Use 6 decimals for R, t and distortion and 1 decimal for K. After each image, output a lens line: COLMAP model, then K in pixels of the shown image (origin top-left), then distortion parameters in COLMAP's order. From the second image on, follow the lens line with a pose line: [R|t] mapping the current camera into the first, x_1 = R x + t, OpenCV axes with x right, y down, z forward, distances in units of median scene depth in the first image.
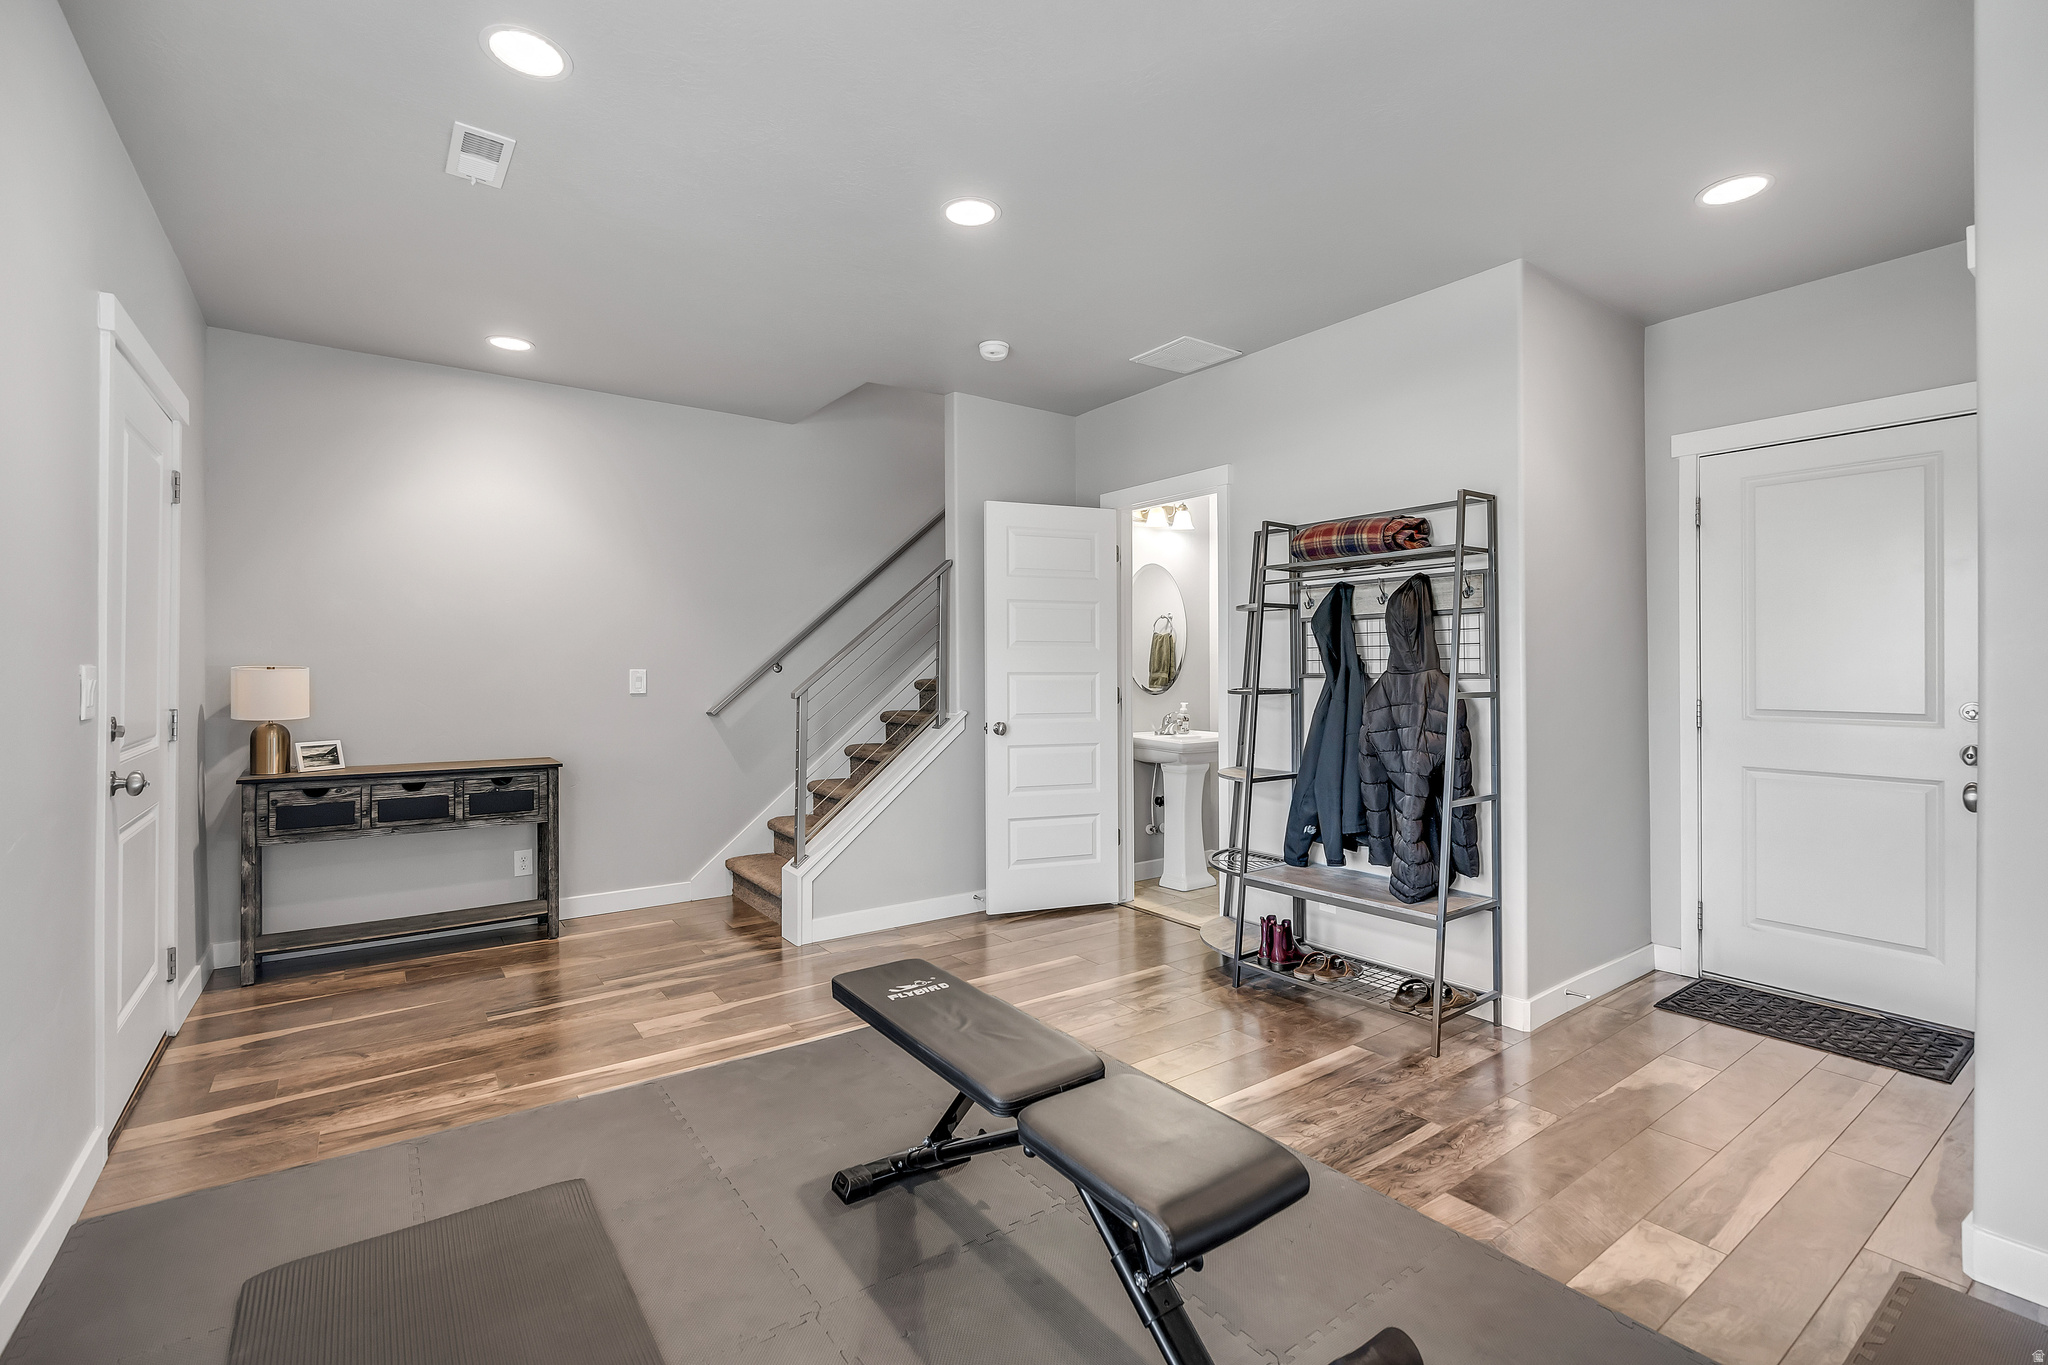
lens RADIAL K [[908.4, 0, 1029.1], [0, 908.4, 669.0], [0, 0, 1]] dist [0.001198, -0.000048]
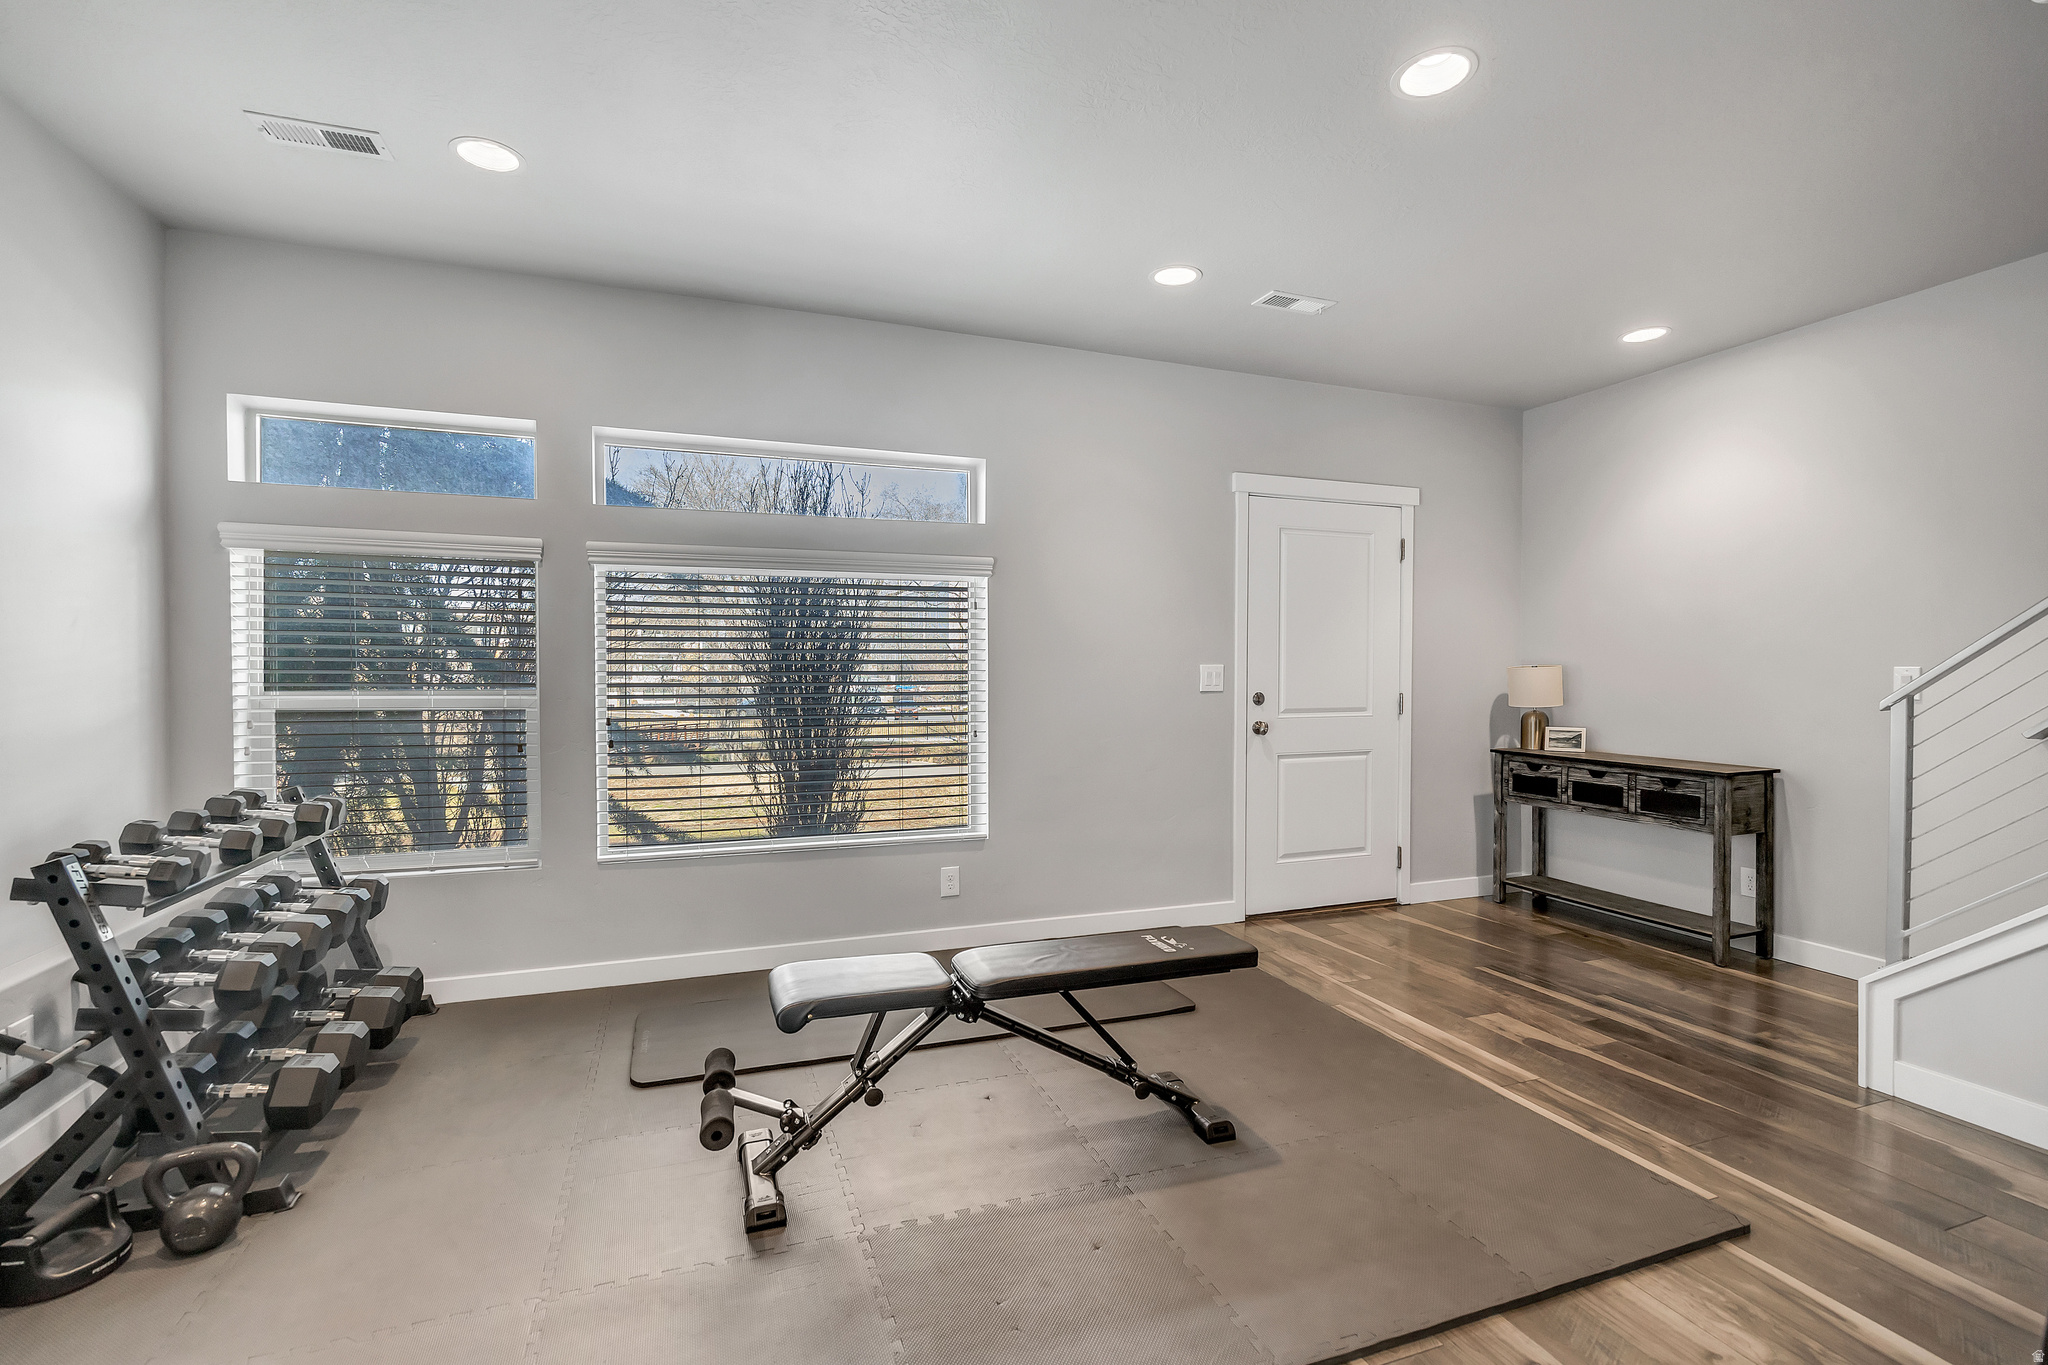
lens RADIAL K [[908.4, 0, 1025.4], [0, 908.4, 685.6], [0, 0, 1]] dist [0.001198, -0.000048]
pose [[-0.274483, 0.012697, -0.961508, 0.584998], [0.004177, 0.999919, 0.012012, 0.006600], [0.961583, -0.000720, -0.274514, 0.653052]]
